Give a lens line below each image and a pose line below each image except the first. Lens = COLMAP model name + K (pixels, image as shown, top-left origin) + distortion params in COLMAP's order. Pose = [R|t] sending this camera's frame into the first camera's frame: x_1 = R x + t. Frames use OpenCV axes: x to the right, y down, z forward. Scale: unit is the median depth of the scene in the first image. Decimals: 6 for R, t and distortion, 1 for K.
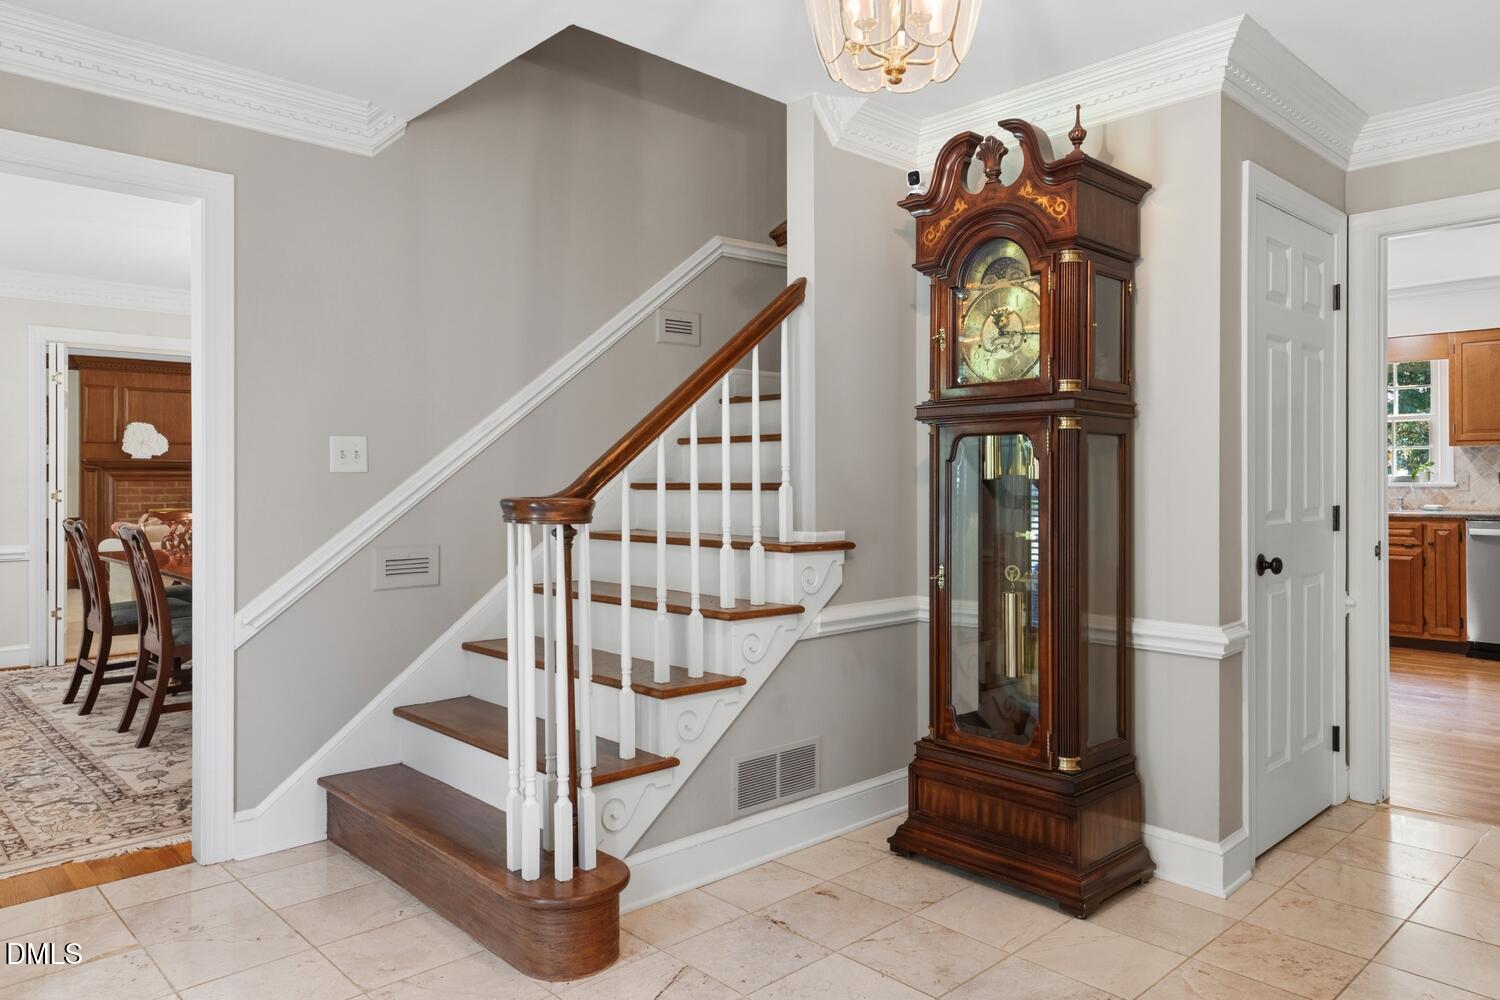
lens RADIAL K [[997.2, 0, 756.4], [0, 997.2, 488.1], [0, 0, 1]] dist [0.021392, -0.009759]
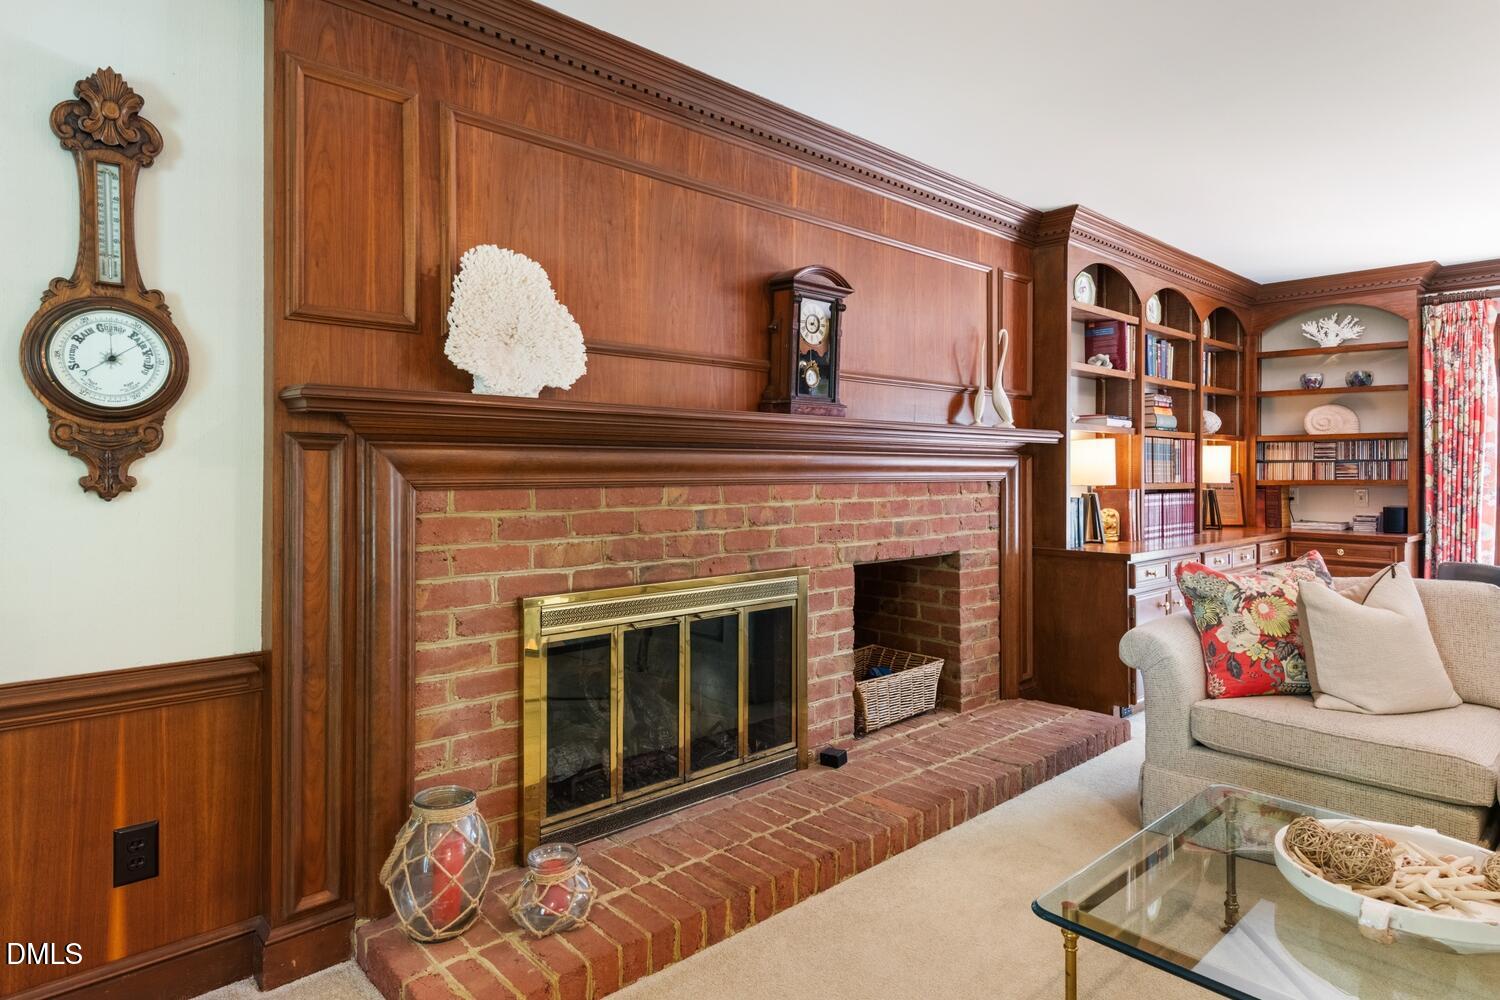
lens RADIAL K [[841.5, 0, 748.1], [0, 841.5, 488.1], [0, 0, 1]] dist [0.013015, -0.000734]
pose [[0.999963, 0.000407, -0.008563, -0.552737], [-0.000357, 0.999983, 0.005793, -0.008393], [0.008565, -0.005790, 0.999947, 0.794801]]
